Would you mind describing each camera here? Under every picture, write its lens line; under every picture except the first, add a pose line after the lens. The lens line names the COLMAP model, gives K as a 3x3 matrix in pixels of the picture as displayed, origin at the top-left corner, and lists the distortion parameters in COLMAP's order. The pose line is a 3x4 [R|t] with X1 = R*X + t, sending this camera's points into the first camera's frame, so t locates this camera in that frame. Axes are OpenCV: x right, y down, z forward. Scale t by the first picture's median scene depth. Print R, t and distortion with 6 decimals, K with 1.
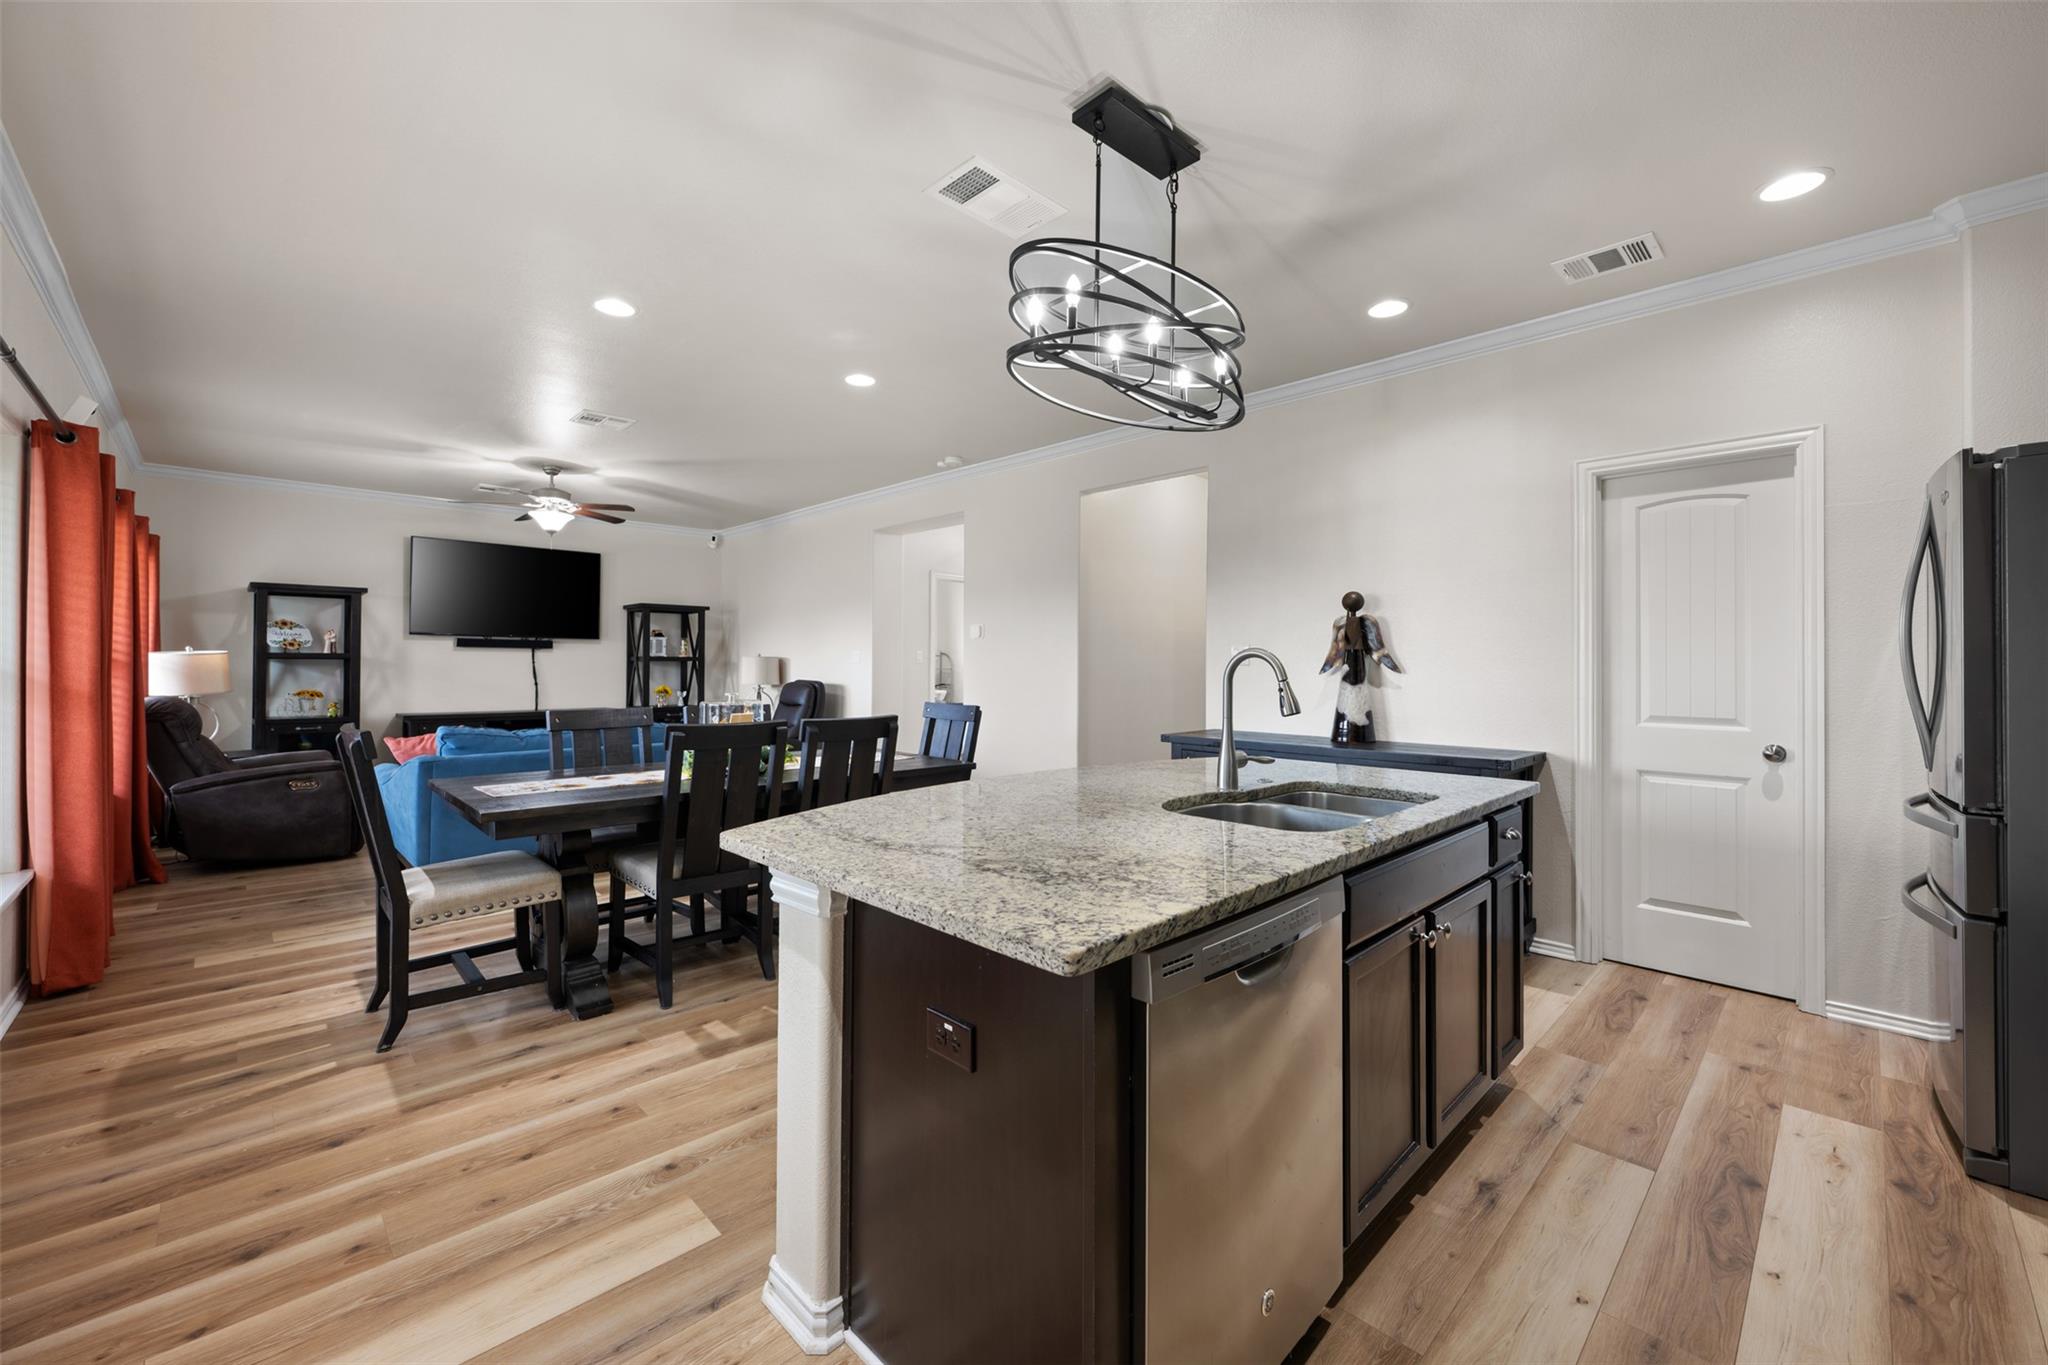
lens RADIAL K [[810.3, 0, 1005.9], [0, 810.3, 656.1], [0, 0, 1]] dist [-0.001666, 0.000337]
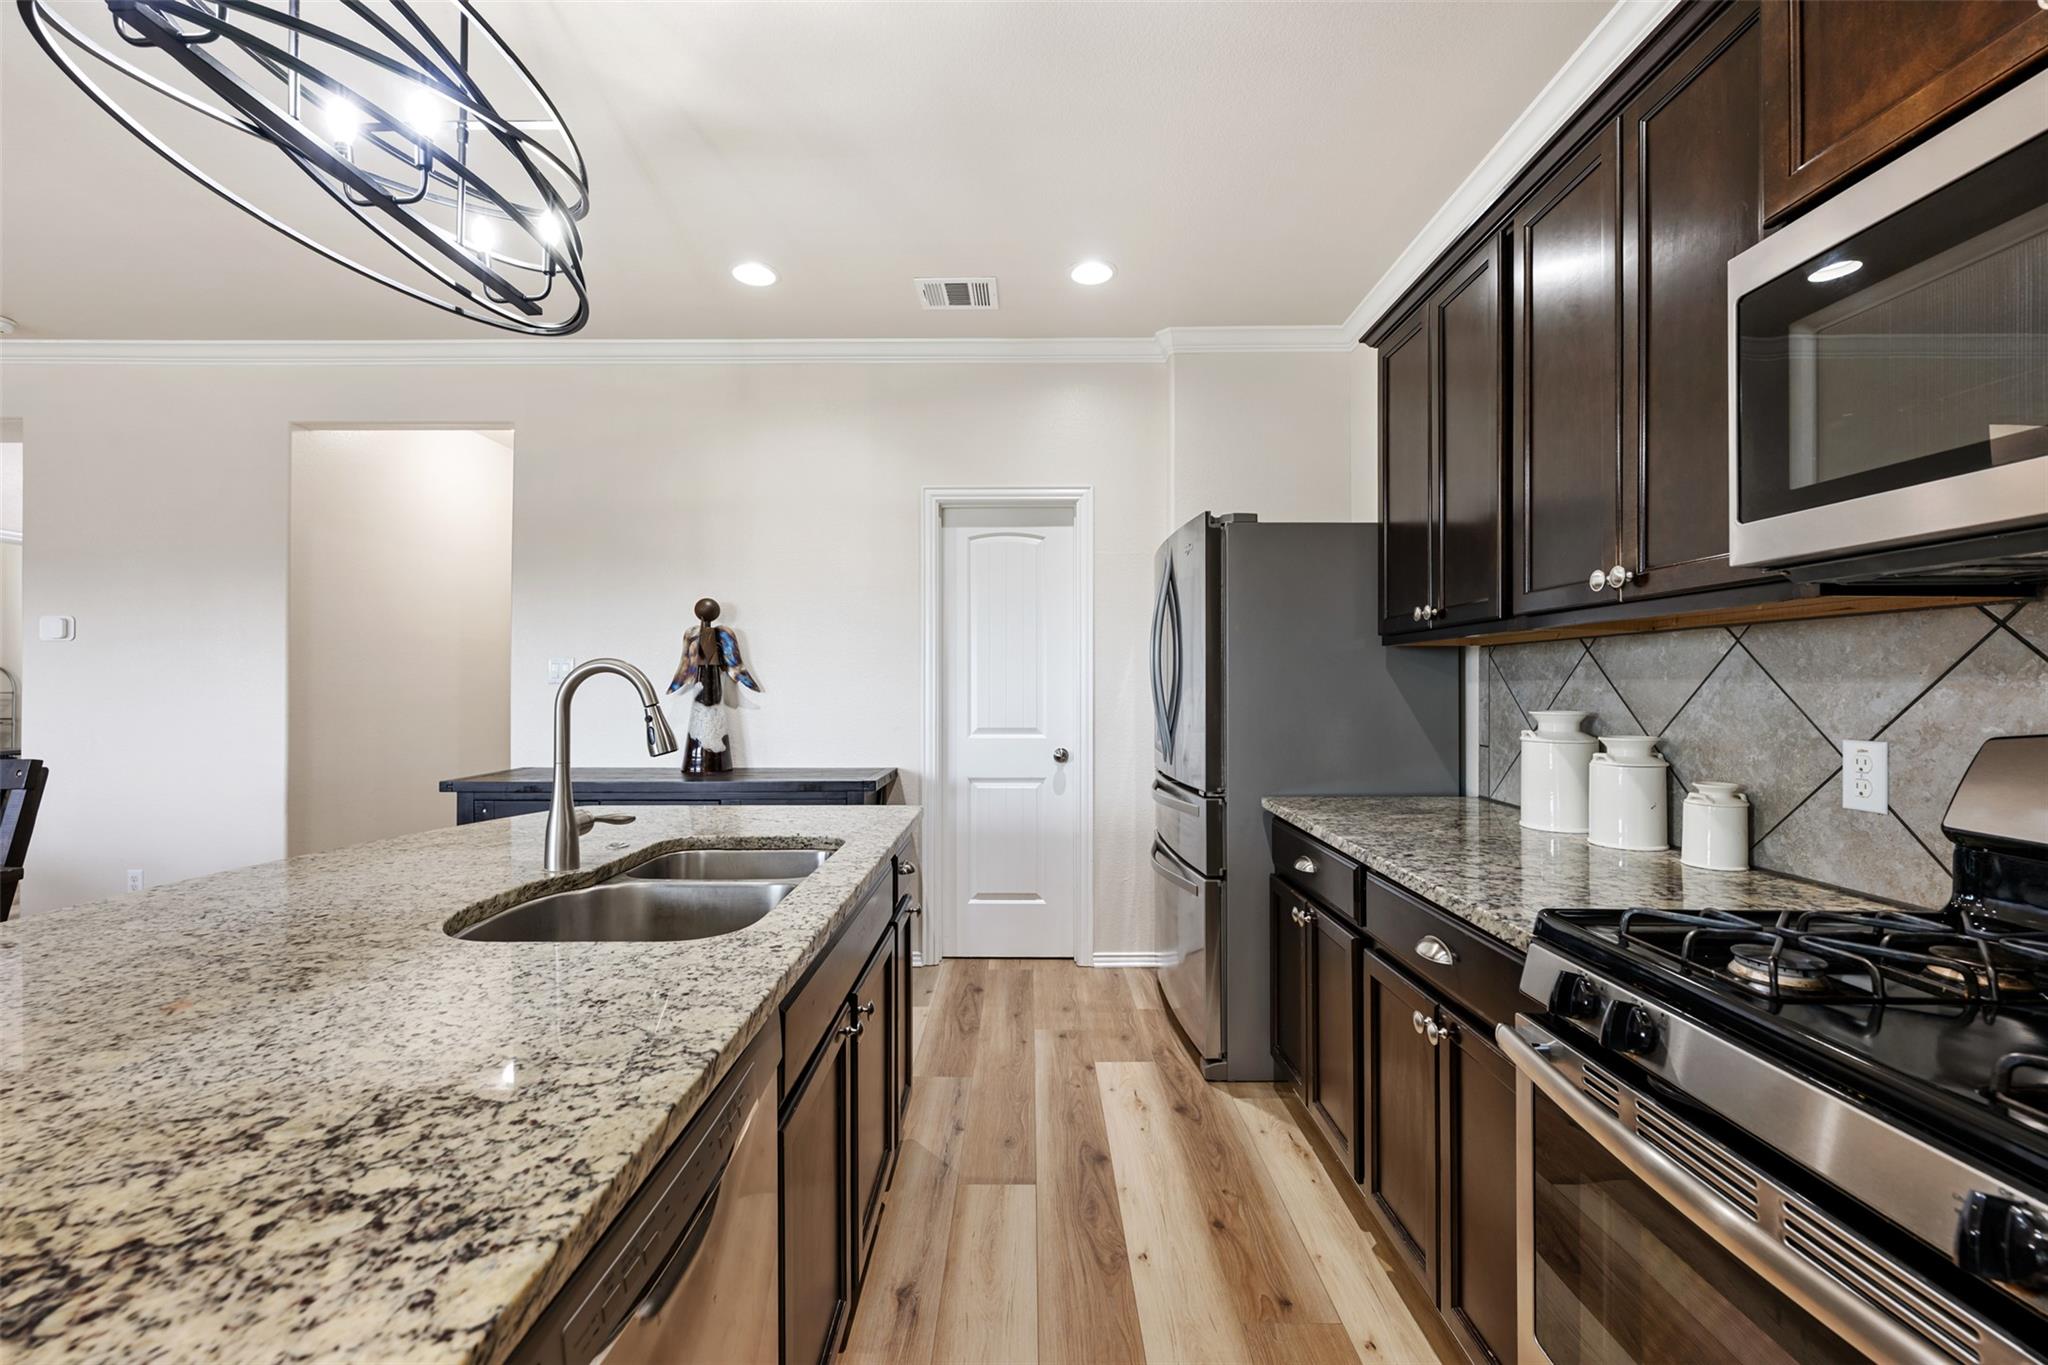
lens RADIAL K [[810.3, 0, 1024.7], [0, 810.3, 682.4], [0, 0, 1]] dist [-0.001666, 0.000337]
pose [[0.685089, -0.003494, 0.728451, 0.047801], [-0.004001, 0.999955, 0.008559, 0.002559], [-0.728448, -0.008778, 0.685045, 0.257079]]
